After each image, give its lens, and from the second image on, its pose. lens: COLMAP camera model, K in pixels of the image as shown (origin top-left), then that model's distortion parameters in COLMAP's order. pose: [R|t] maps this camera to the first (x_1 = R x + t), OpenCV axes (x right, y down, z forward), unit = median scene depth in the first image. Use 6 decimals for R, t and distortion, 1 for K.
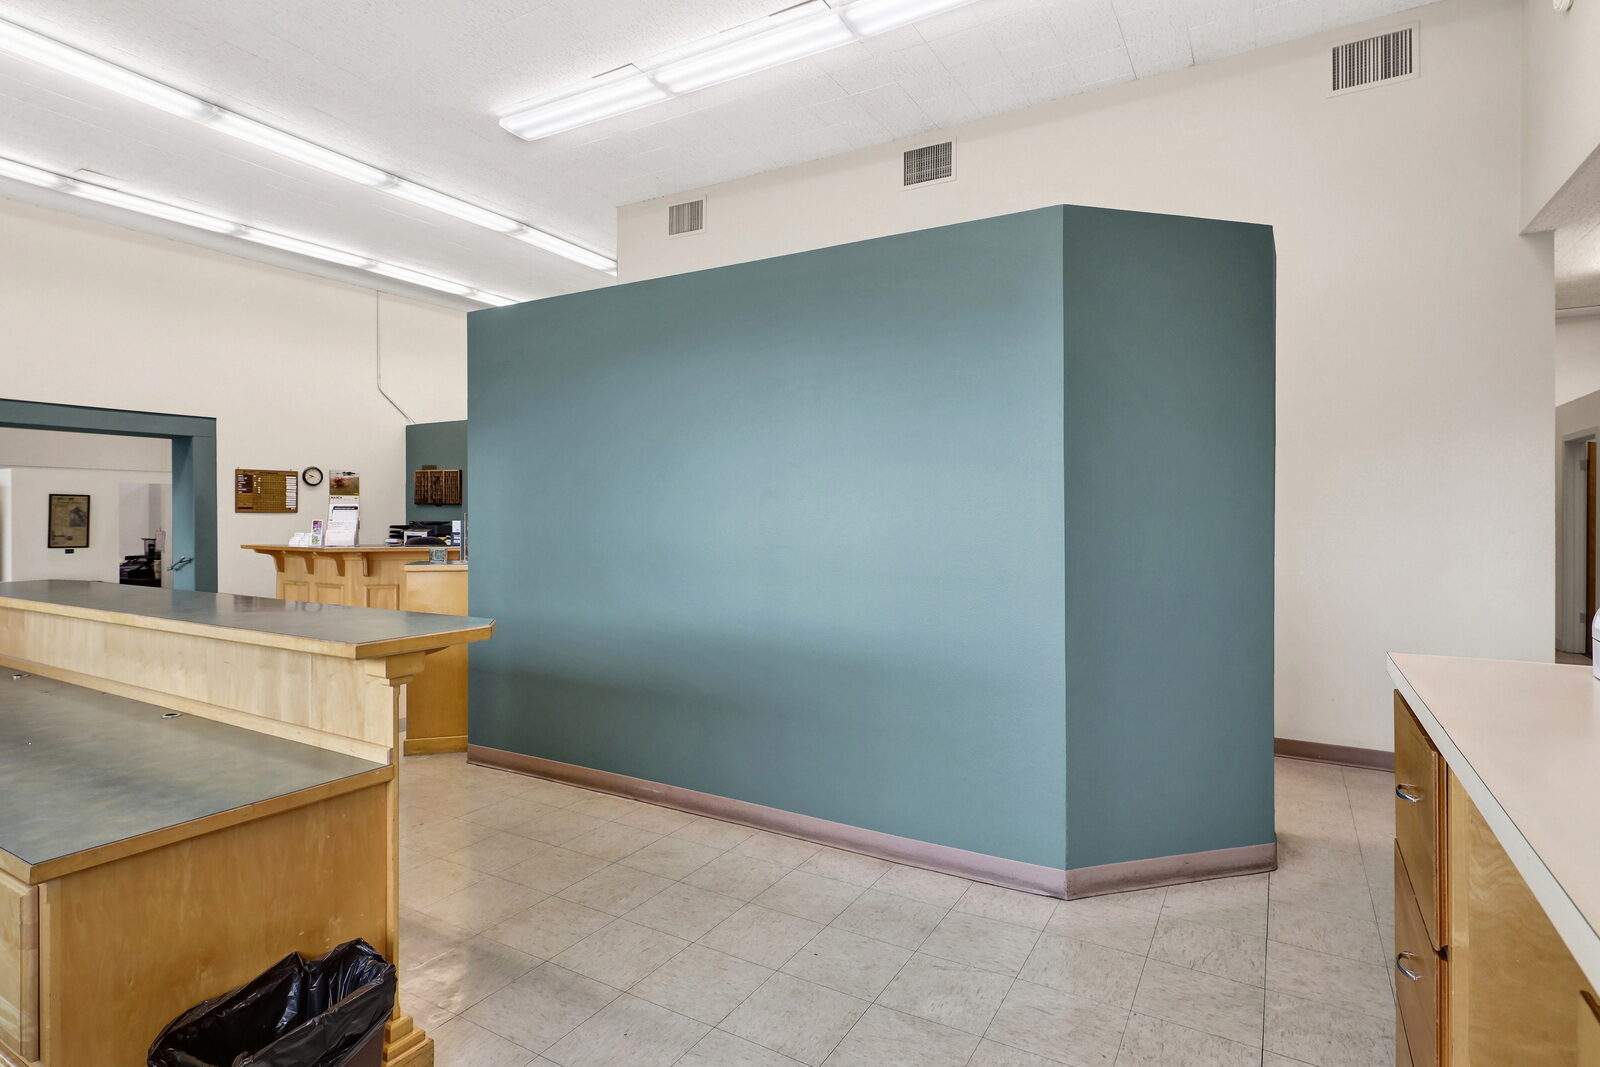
lens RADIAL K [[809.7, 0, 803.8], [0, 809.7, 526.8], [0, 0, 1]] dist [0.013177, -0.000478]
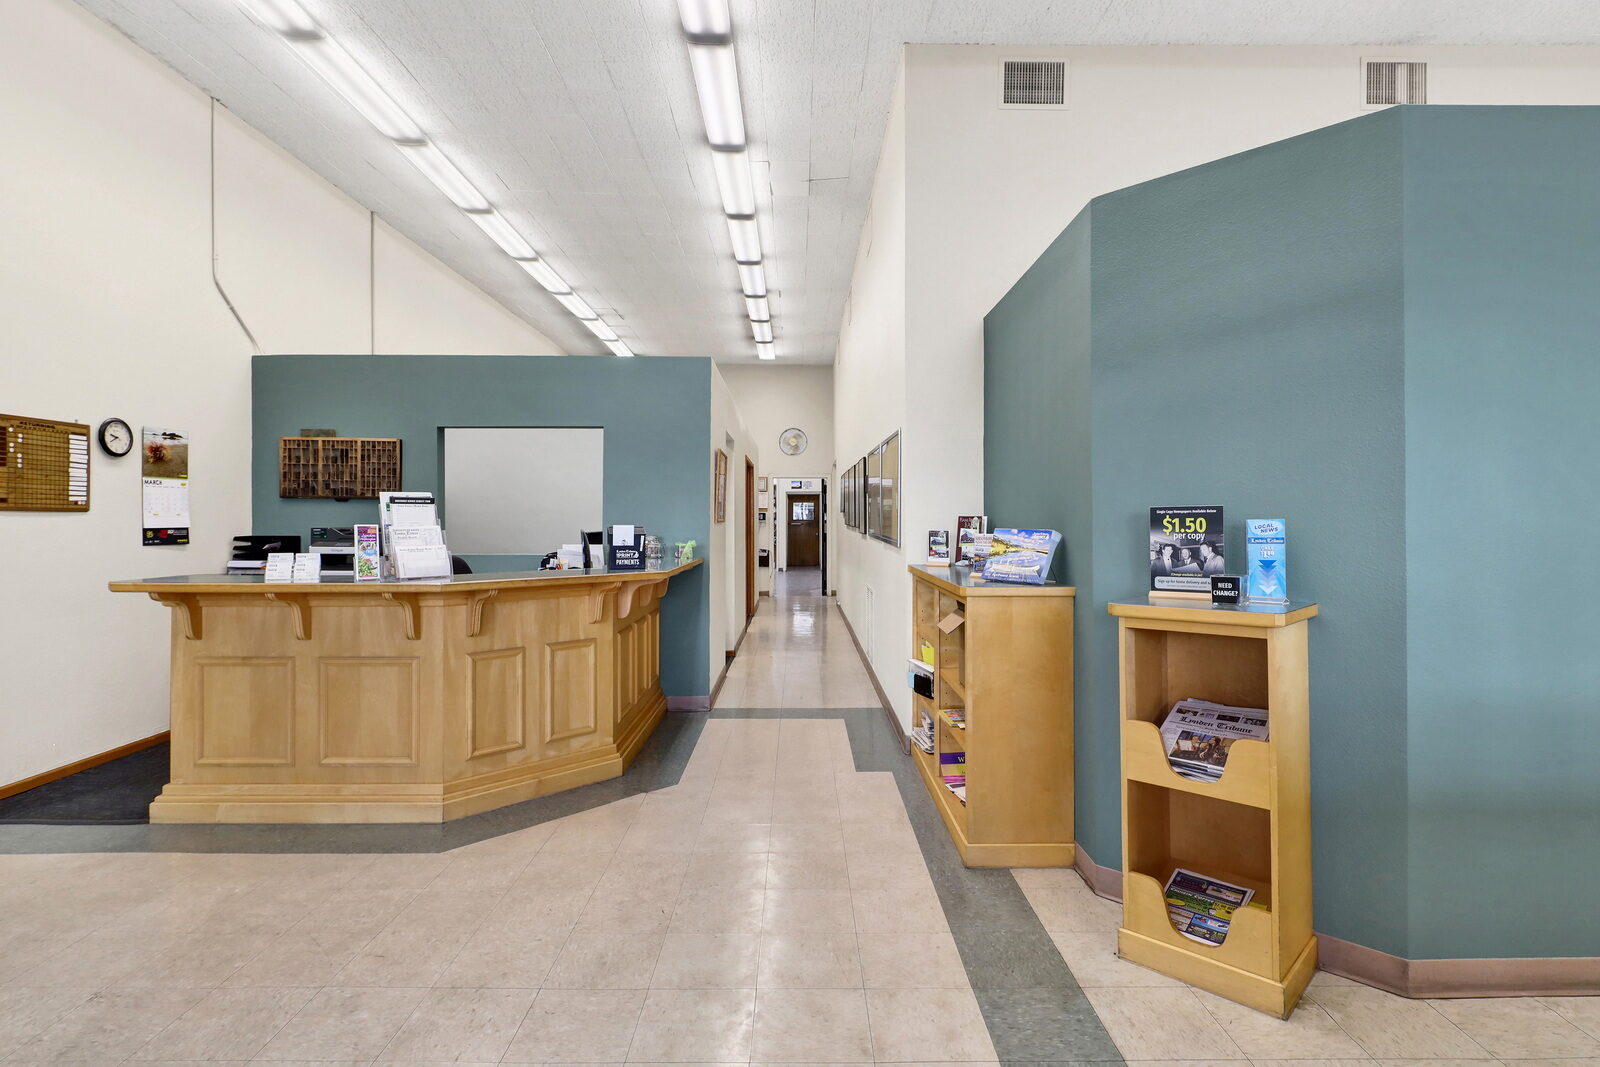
lens RADIAL K [[809.7, 0, 797.3], [0, 809.7, 525.6], [0, 0, 1]] dist [0.013177, -0.000478]
pose [[0.866086, -0.007483, 0.499838, -0.501369], [0.011711, 0.999917, -0.005324, -0.001784], [-0.499757, 0.010464, 0.866102, 0.377051]]
